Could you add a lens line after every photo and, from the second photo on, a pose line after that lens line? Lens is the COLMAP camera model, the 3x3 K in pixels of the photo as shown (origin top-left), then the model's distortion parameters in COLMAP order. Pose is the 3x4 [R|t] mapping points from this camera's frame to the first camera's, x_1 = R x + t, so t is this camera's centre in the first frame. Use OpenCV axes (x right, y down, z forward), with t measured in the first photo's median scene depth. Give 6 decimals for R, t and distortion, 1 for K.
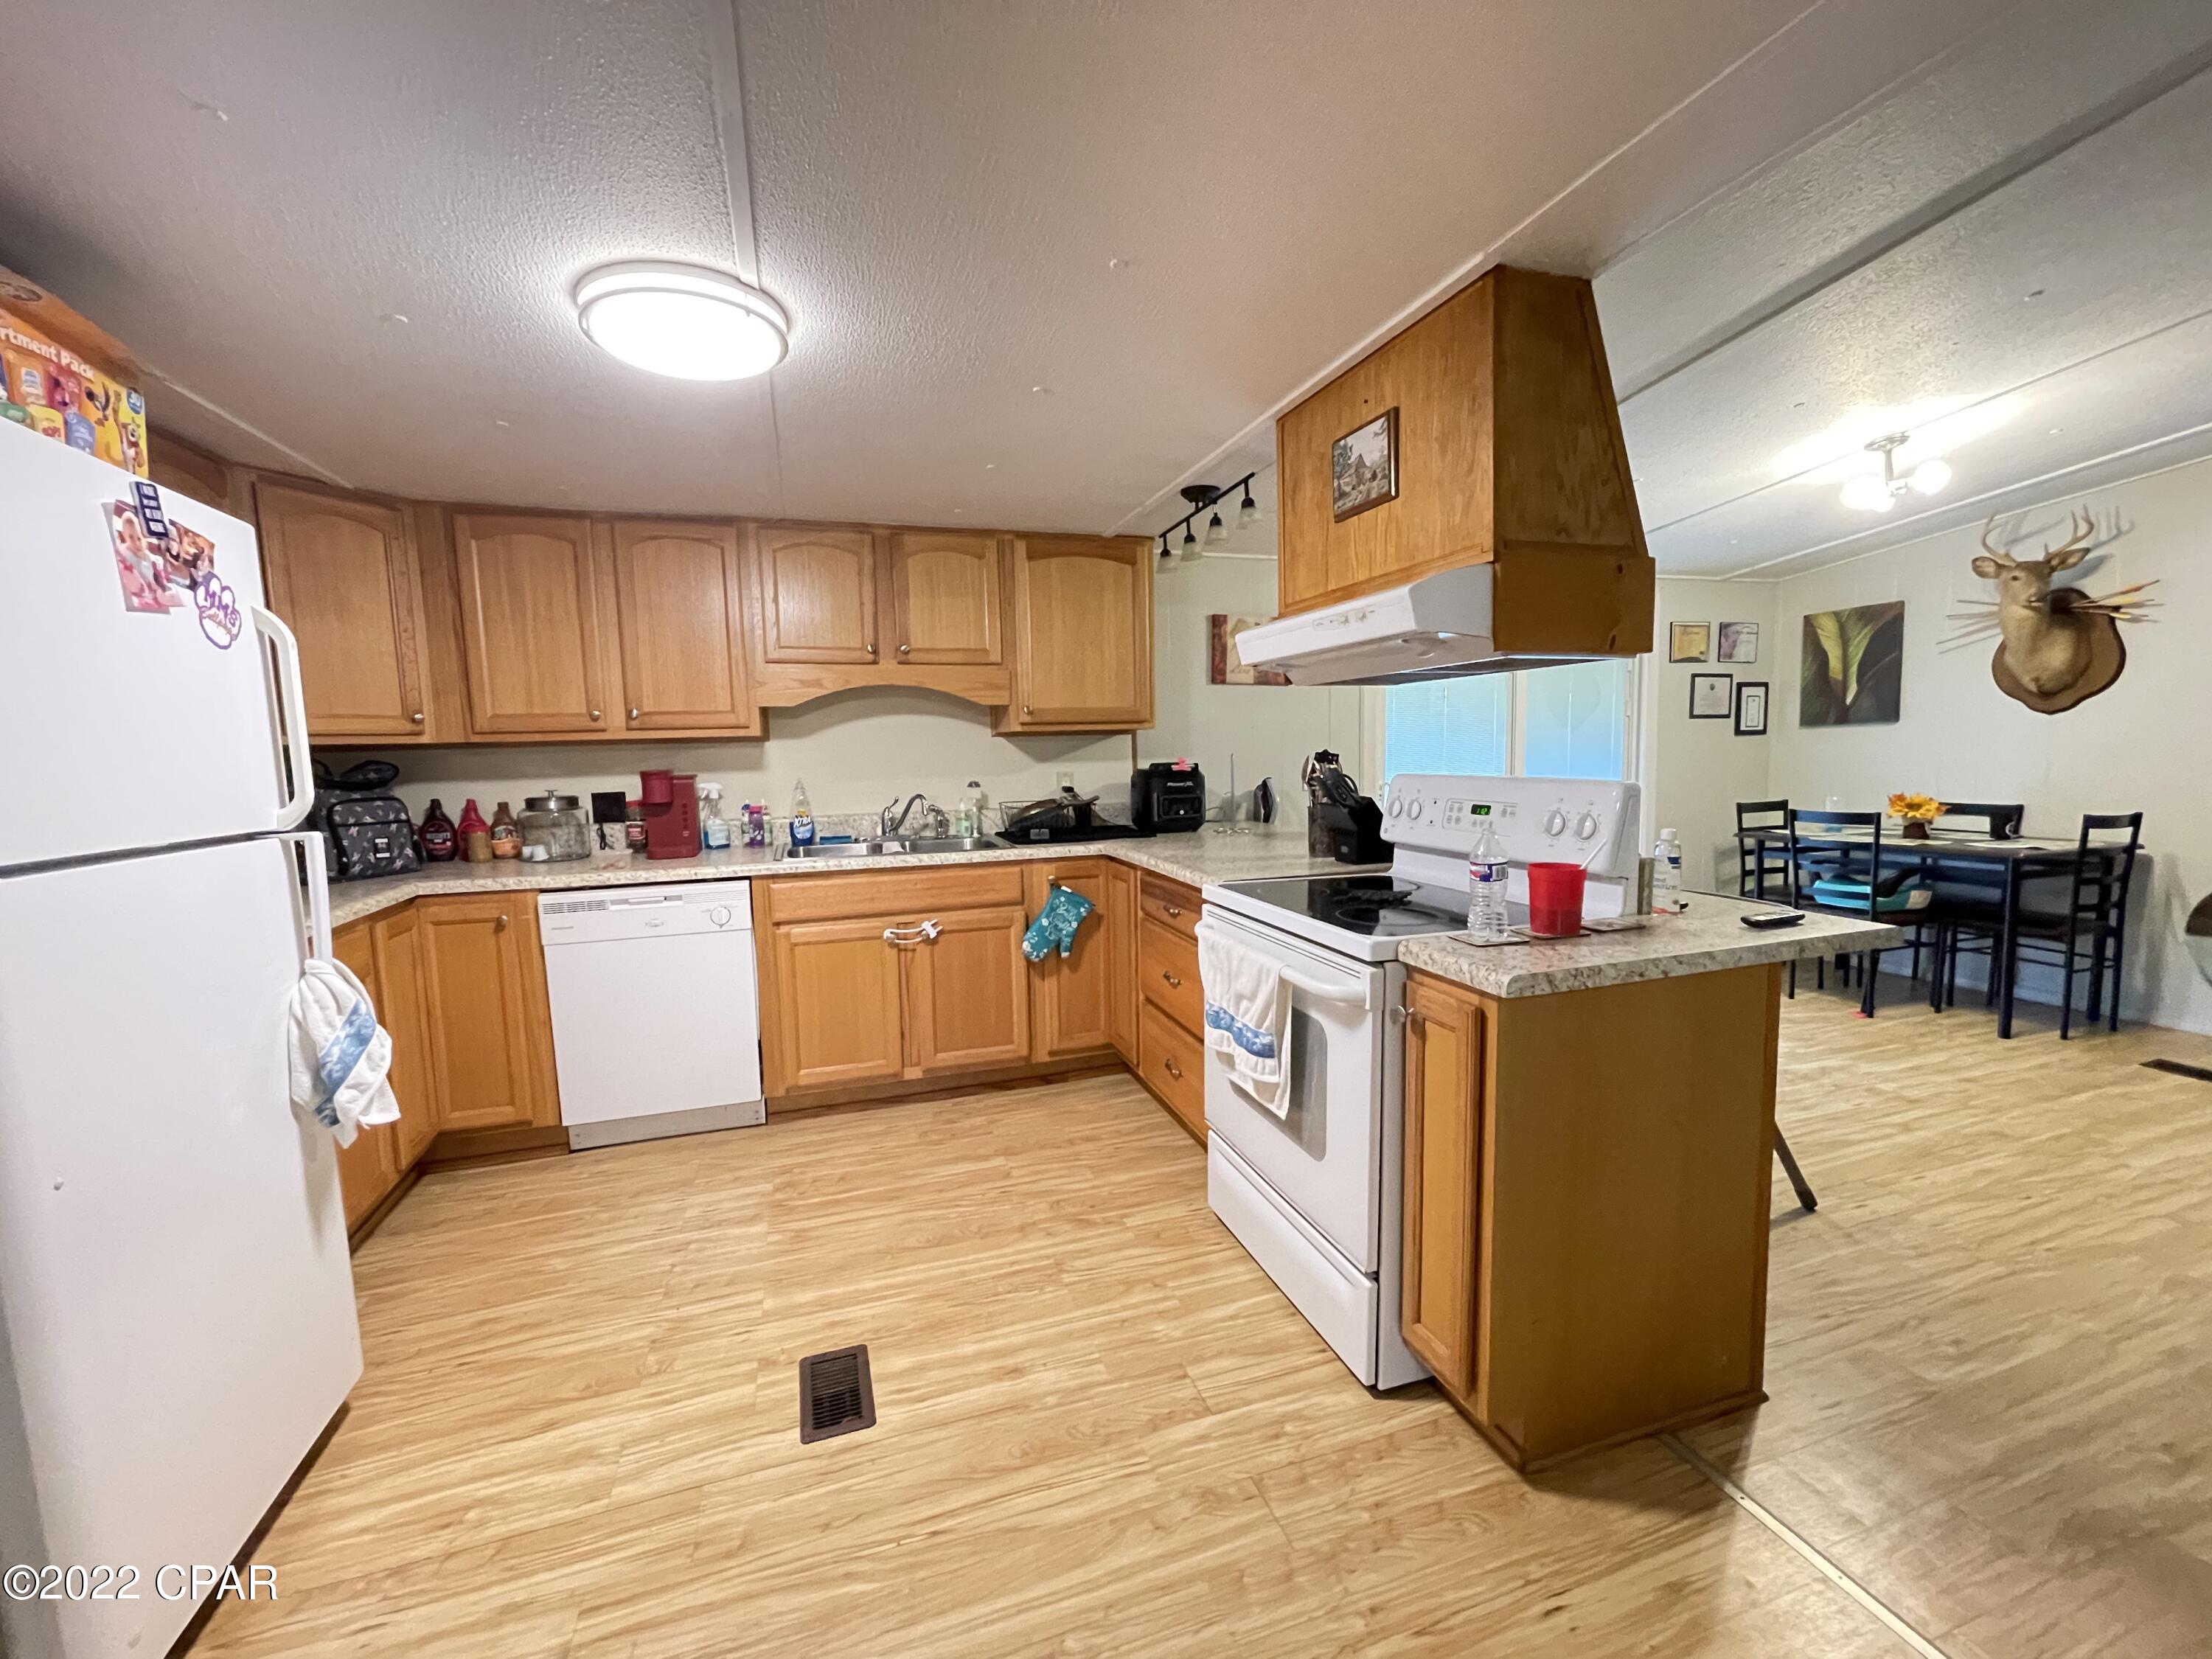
lens RADIAL K [[892.0, 0, 1108.1], [0, 892.0, 831.3], [0, 0, 1]] dist [-0.001938, -0.000128]
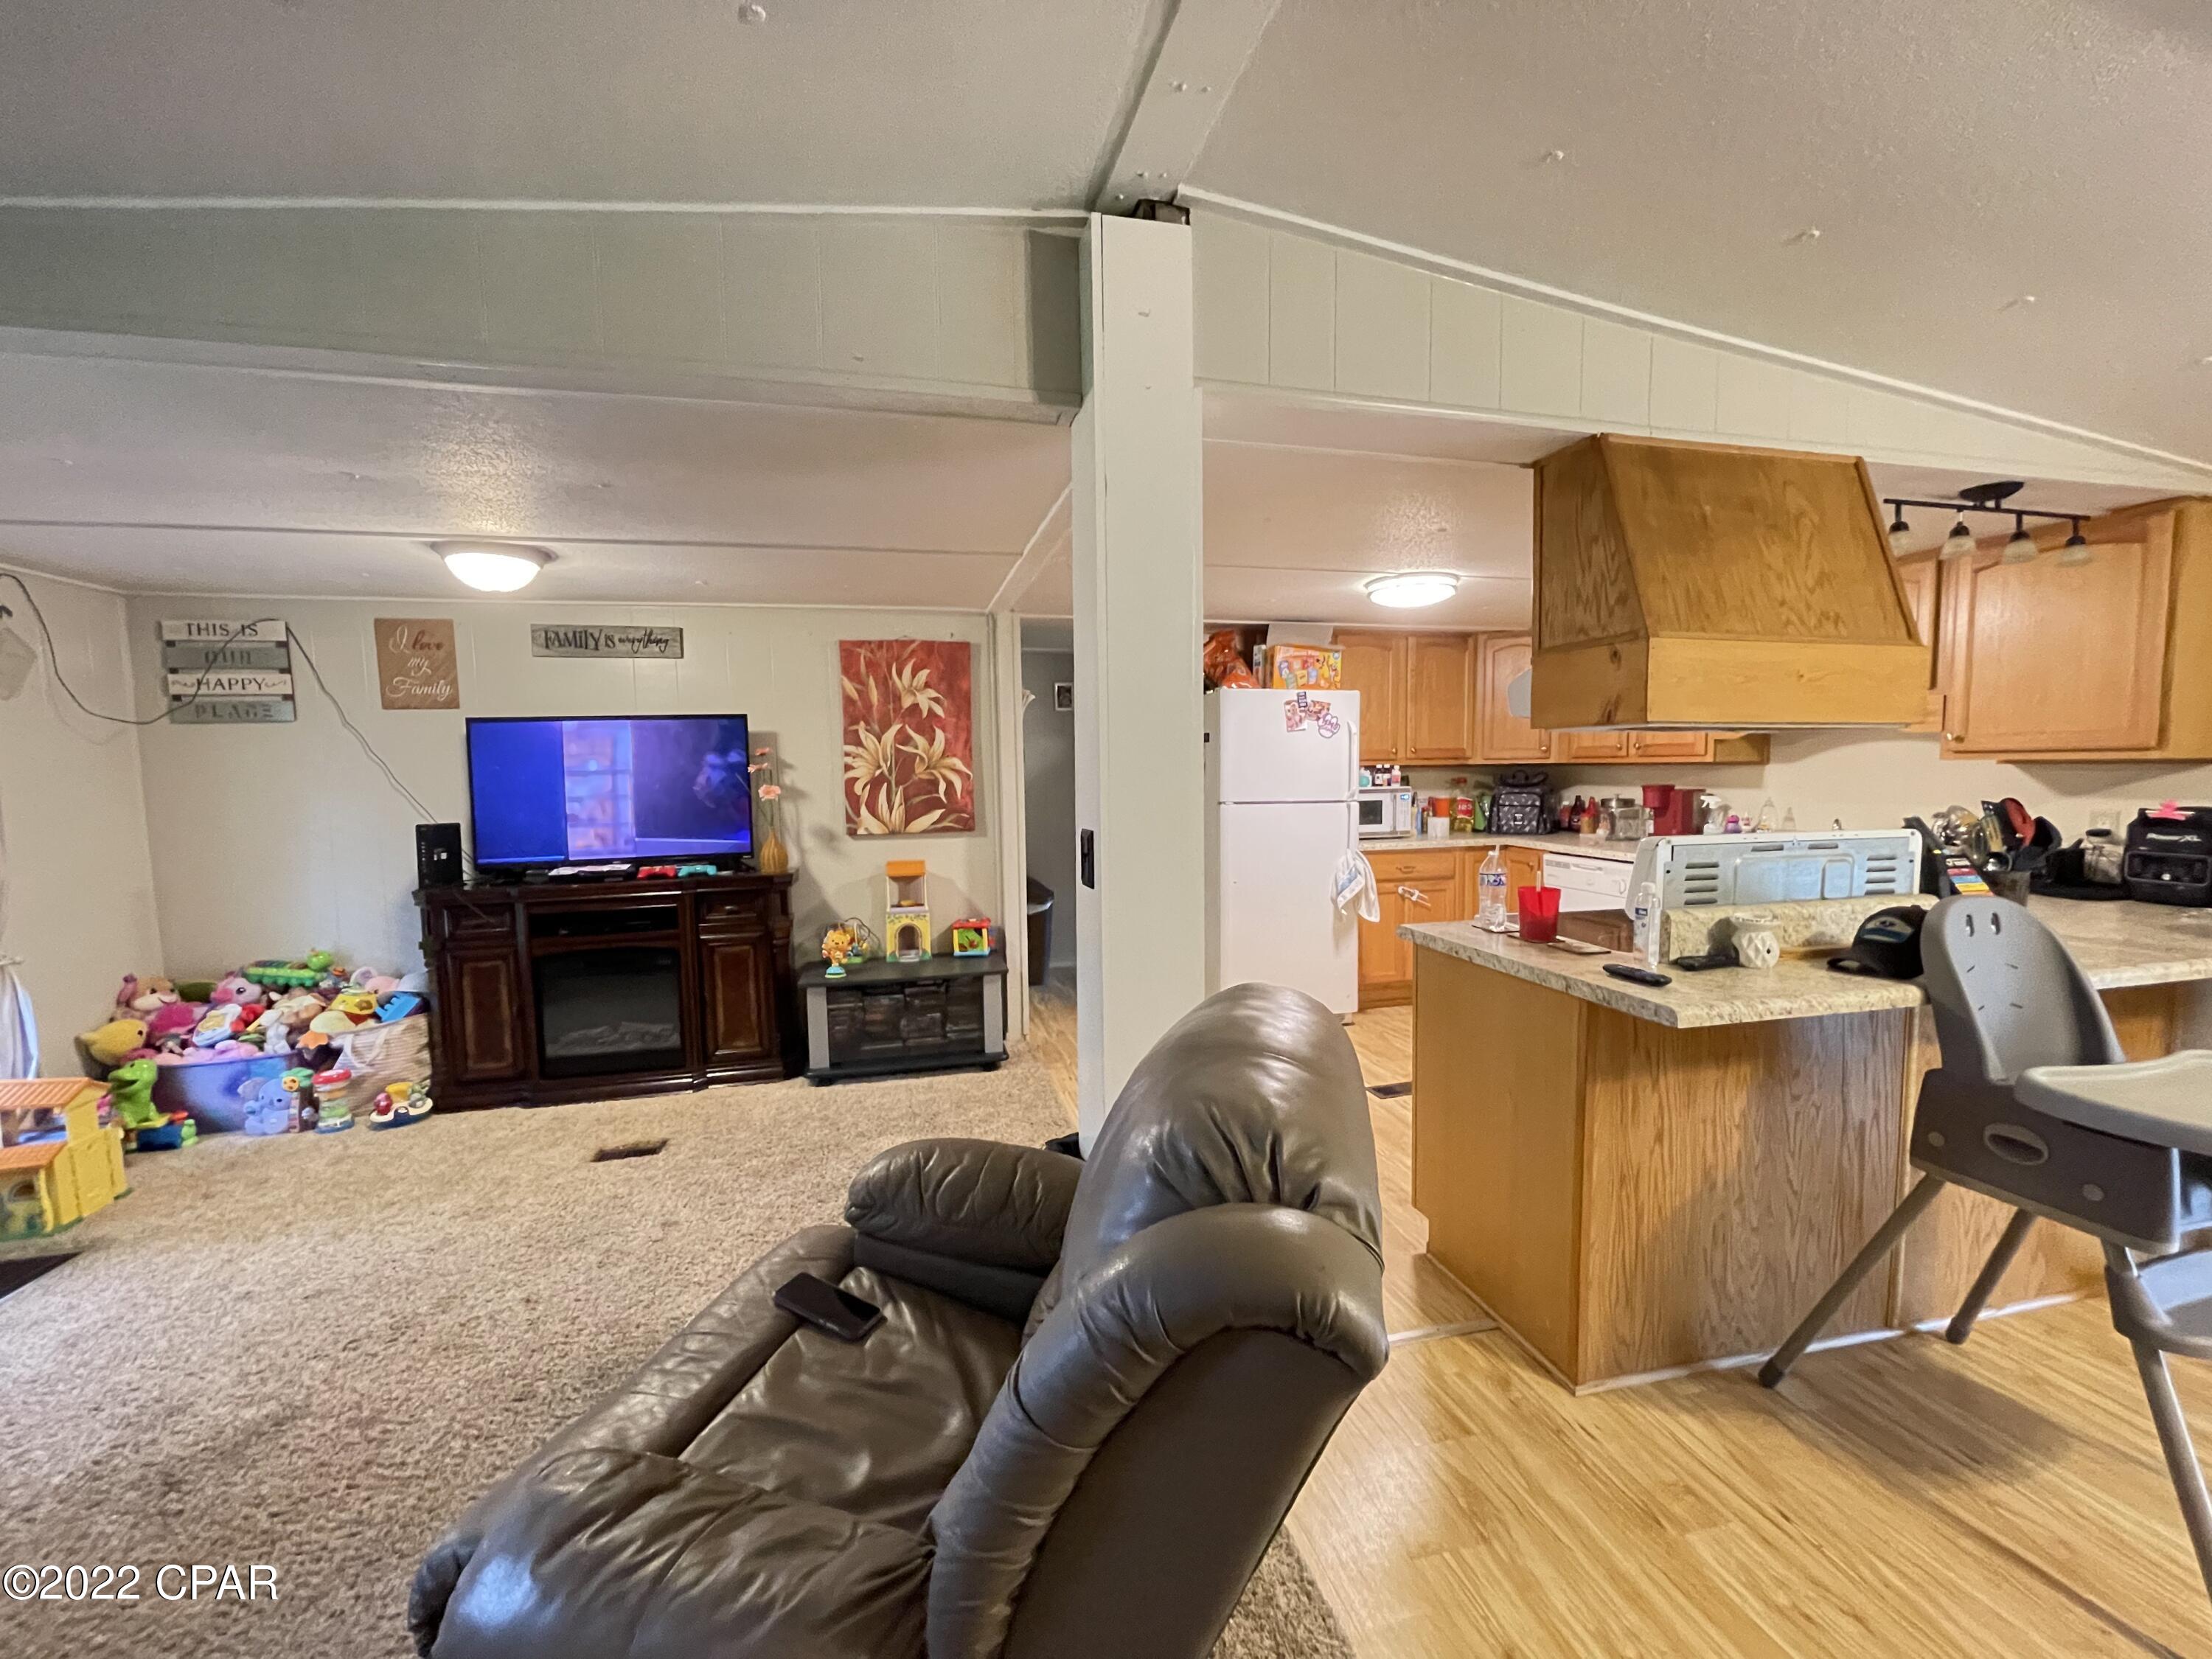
lens RADIAL K [[892.0, 0, 1098.8], [0, 892.0, 830.2], [0, 0, 1]] dist [-0.001938, -0.000128]
pose [[-0.076065, 0.097771, -0.992298, 1.005961], [-0.086555, 0.990777, 0.104256, -0.069843], [0.993339, 0.093819, -0.066901, 0.232042]]
